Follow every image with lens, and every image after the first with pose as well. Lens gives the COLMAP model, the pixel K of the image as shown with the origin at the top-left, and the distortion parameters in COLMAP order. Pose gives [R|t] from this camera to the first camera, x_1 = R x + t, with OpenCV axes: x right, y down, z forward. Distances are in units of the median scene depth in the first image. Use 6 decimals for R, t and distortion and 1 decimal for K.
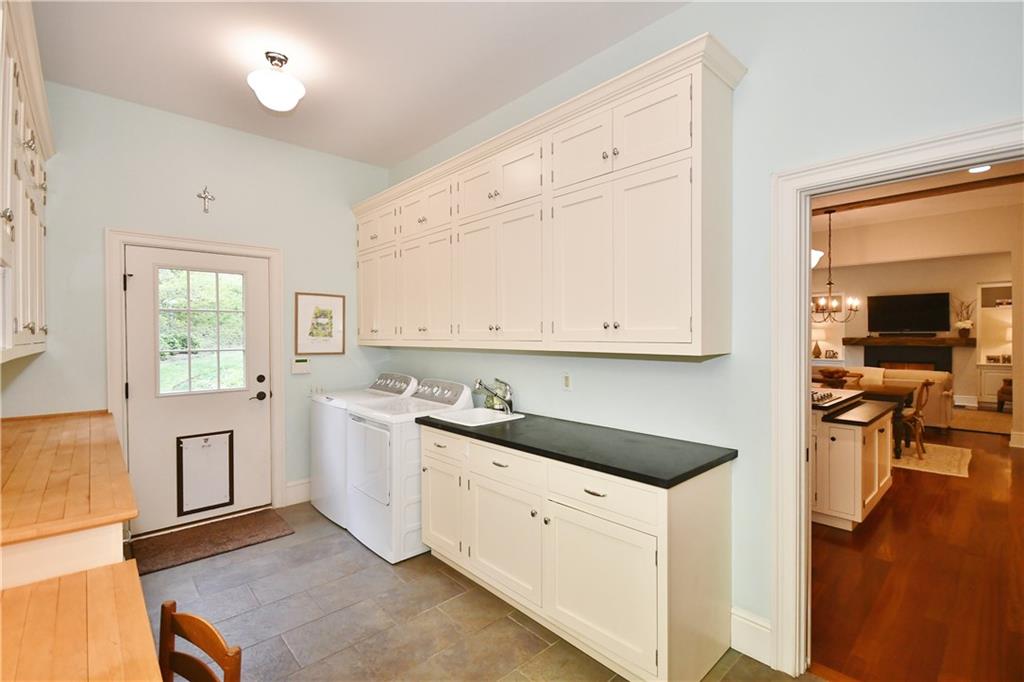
lens RADIAL K [[456.9, 0, 513.0], [0, 456.9, 340.9], [0, 0, 1]] dist [-0.001025, -0.000201]
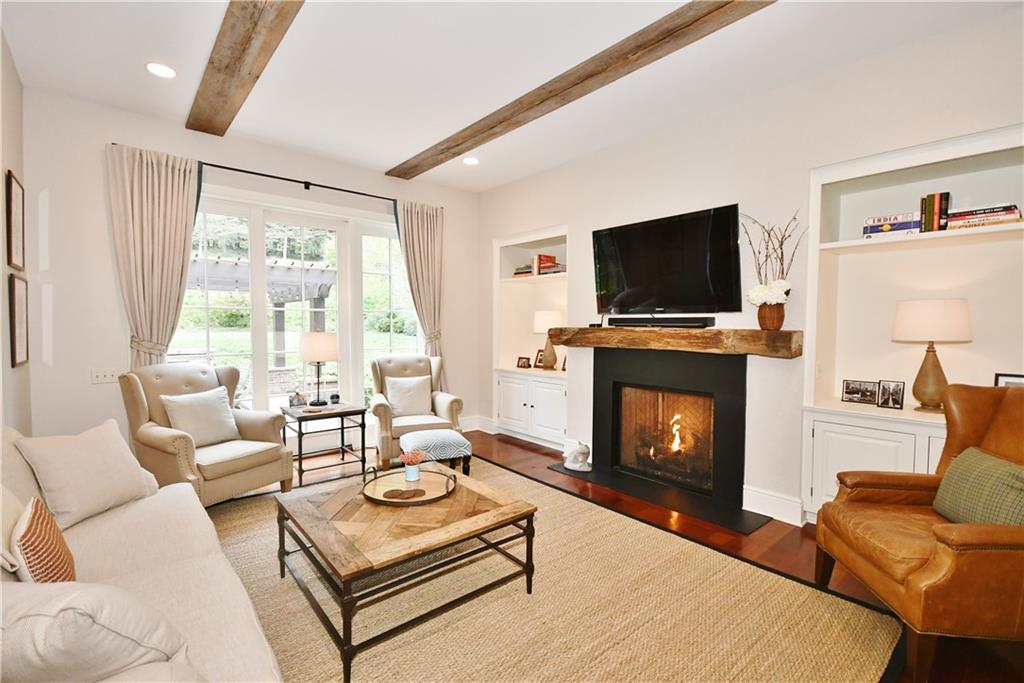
lens RADIAL K [[456.9, 0, 512.1], [0, 456.9, 336.2], [0, 0, 1]] dist [-0.001025, -0.000201]
pose [[0.998937, 0.007932, -0.045414, 0.780905], [-0.007291, 0.999872, 0.014258, -0.005569], [0.045521, -0.013912, 0.998866, 0.619768]]
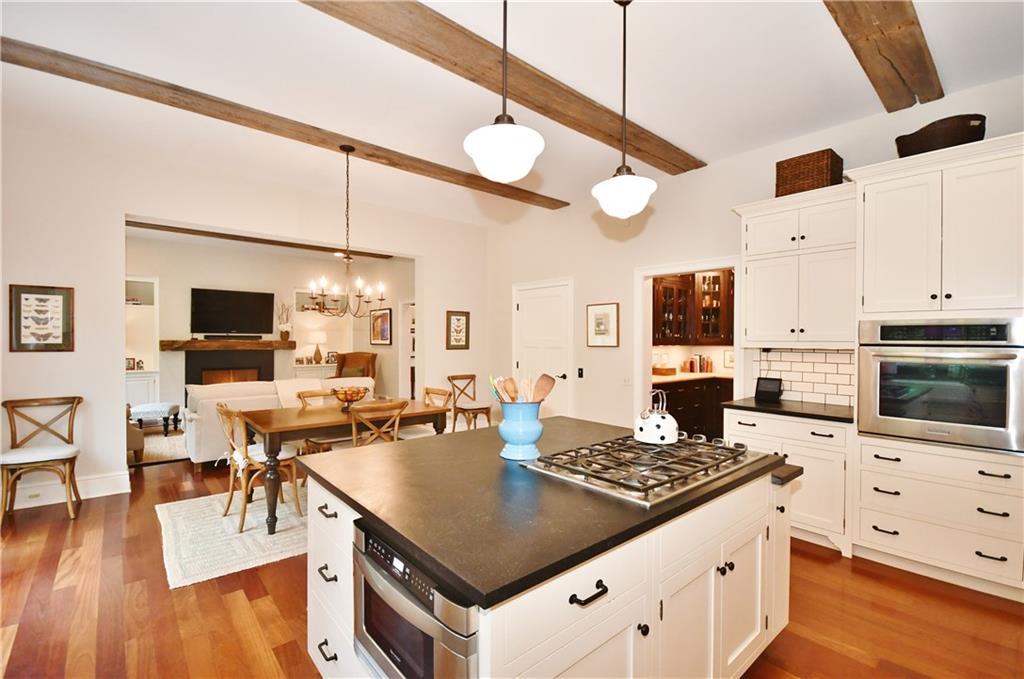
lens RADIAL K [[456.9, 0, 513.0], [0, 456.9, 341.4], [0, 0, 1]] dist [-0.001025, -0.000201]
pose [[0.031964, -0.001409, 0.999488, 0.013441], [0.003925, 0.999991, 0.001285, -0.004522], [-0.999481, 0.003882, 0.031969, 0.459224]]
